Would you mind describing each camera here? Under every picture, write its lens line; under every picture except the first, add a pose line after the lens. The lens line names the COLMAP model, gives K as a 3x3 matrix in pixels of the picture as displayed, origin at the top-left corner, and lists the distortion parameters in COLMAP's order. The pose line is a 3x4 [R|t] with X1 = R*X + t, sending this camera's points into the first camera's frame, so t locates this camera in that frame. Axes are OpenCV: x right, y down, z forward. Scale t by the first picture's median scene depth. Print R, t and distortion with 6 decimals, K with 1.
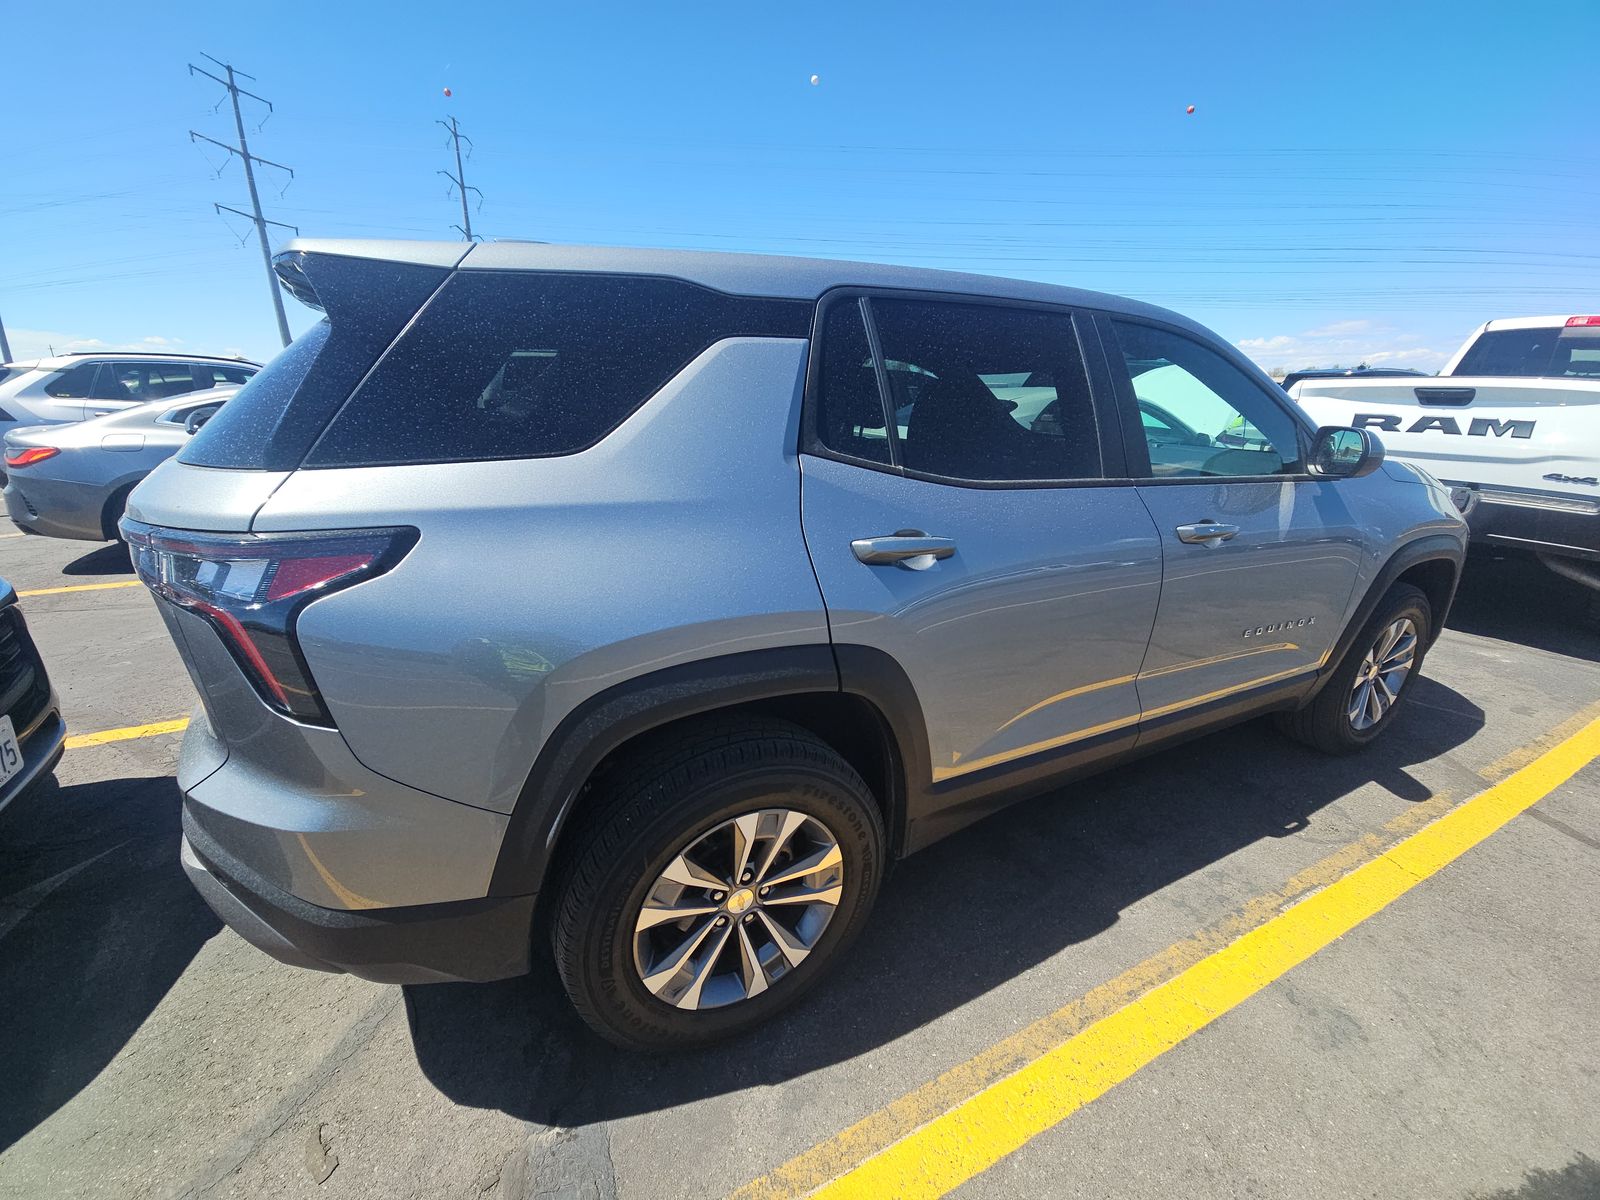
lens RADIAL K [[645.3, 0, 800.0], [0, 645.3, 600.0], [0, 0, 1]] dist [0.038606, -0.024181]
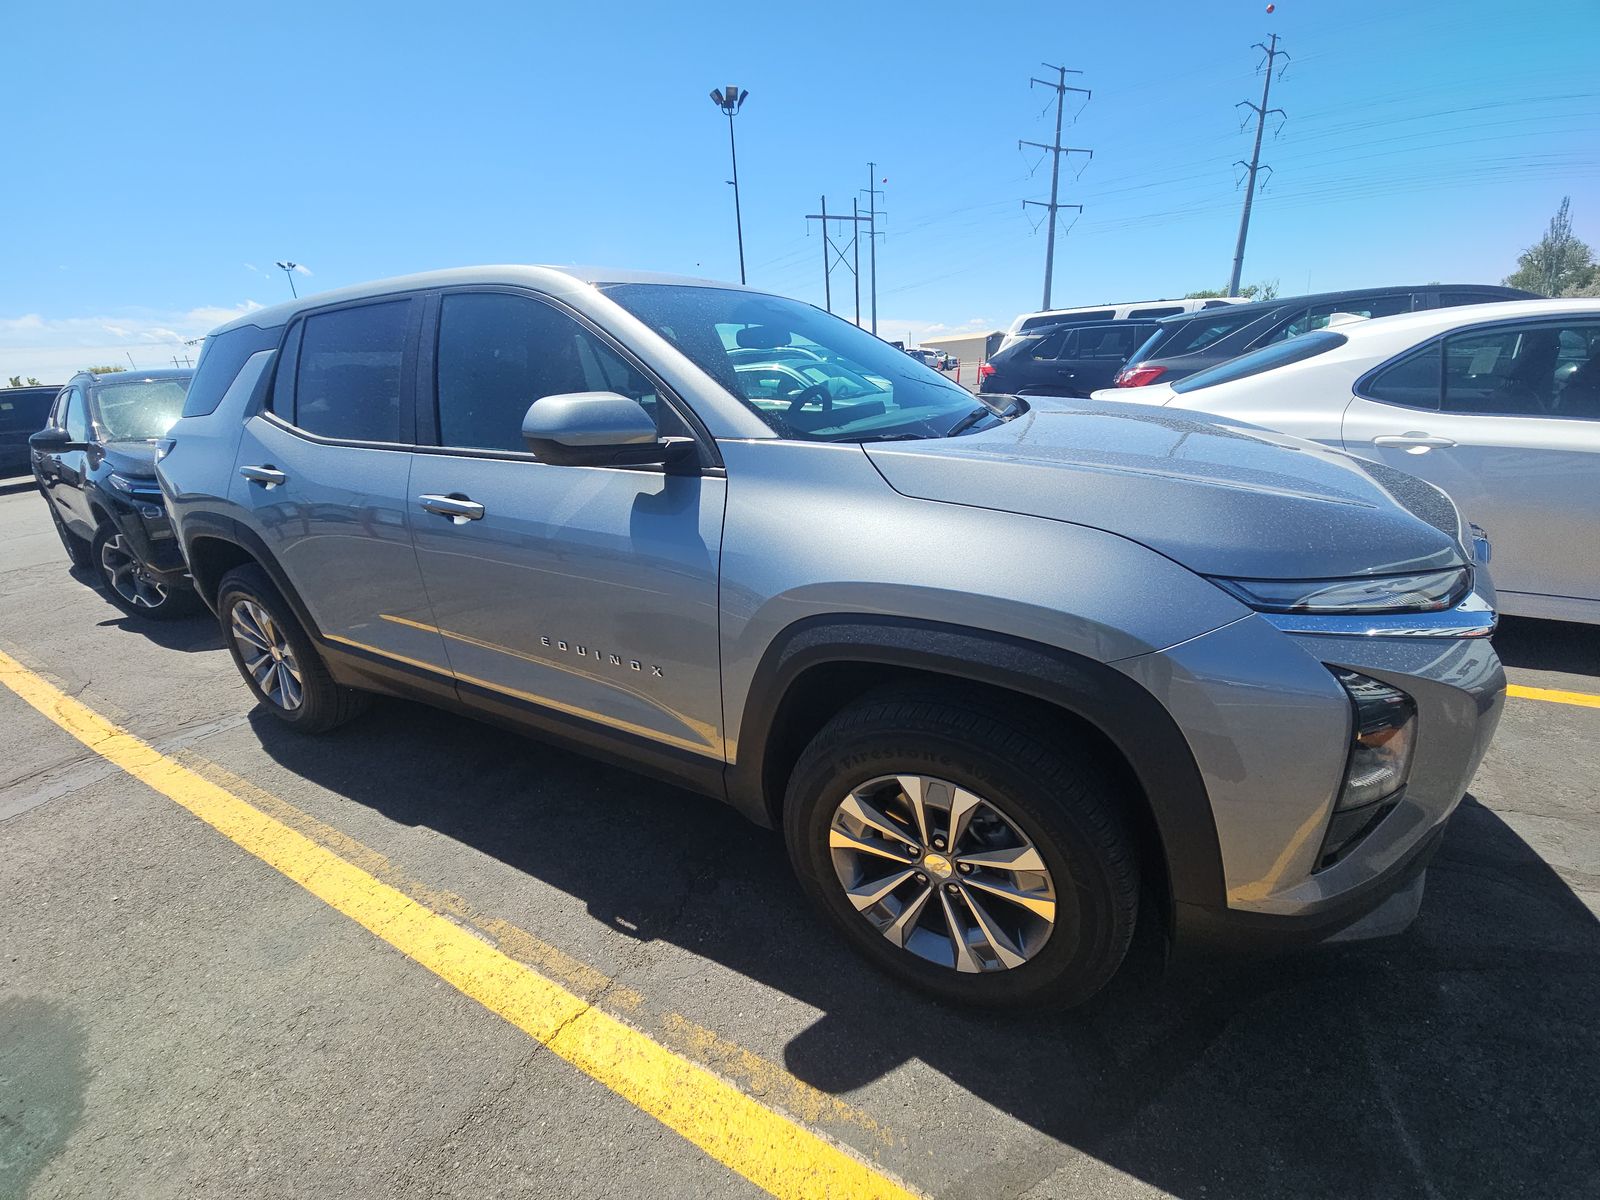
lens RADIAL K [[632.0, 0, 800.0], [0, 632.0, 600.0], [0, 0, 1]] dist [0.000837, 0.000114]
pose [[0.567523, 0.261420, -0.780754, 1.403069], [-0.205290, 0.963236, 0.173297, -0.216349], [0.797354, 0.061932, 0.600326, 0.701095]]
